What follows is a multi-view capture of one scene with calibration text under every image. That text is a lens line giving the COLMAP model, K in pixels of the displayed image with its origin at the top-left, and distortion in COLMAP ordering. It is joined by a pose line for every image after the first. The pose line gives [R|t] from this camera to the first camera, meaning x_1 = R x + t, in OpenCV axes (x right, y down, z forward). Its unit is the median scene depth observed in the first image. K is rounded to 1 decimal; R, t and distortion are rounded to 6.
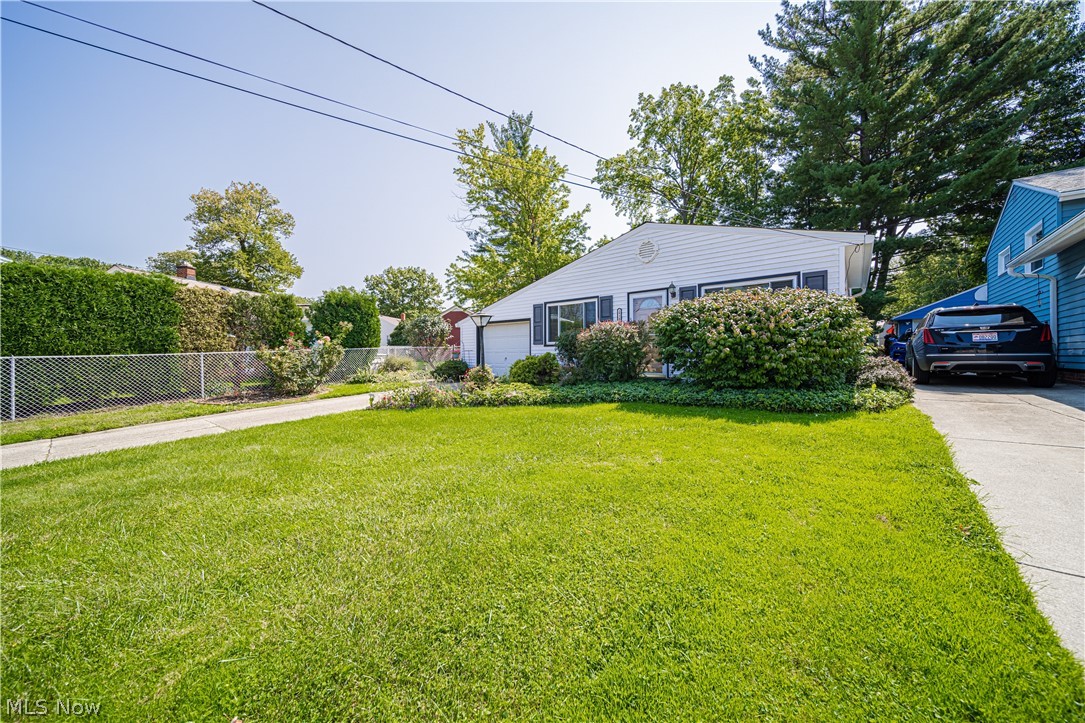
lens RADIAL K [[387.0, 0, 545.7], [0, 387.0, 357.0], [0, 0, 1]] dist [-0.000353, -0.000035]
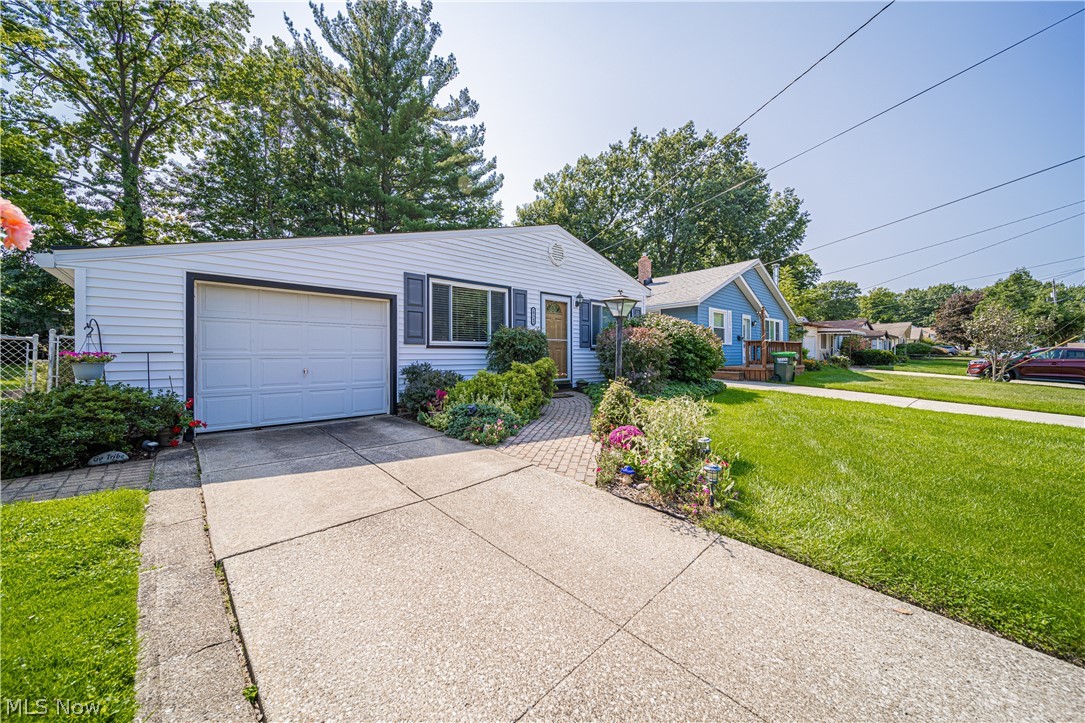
lens RADIAL K [[387.0, 0, 545.7], [0, 387.0, 357.0], [0, 0, 1]] dist [-0.000353, -0.000035]
pose [[0.086079, 0.002427, 0.996285, -0.582032], [0.016547, 0.999856, -0.003865, -0.008230], [-0.996151, 0.016819, 0.086026, 0.770268]]
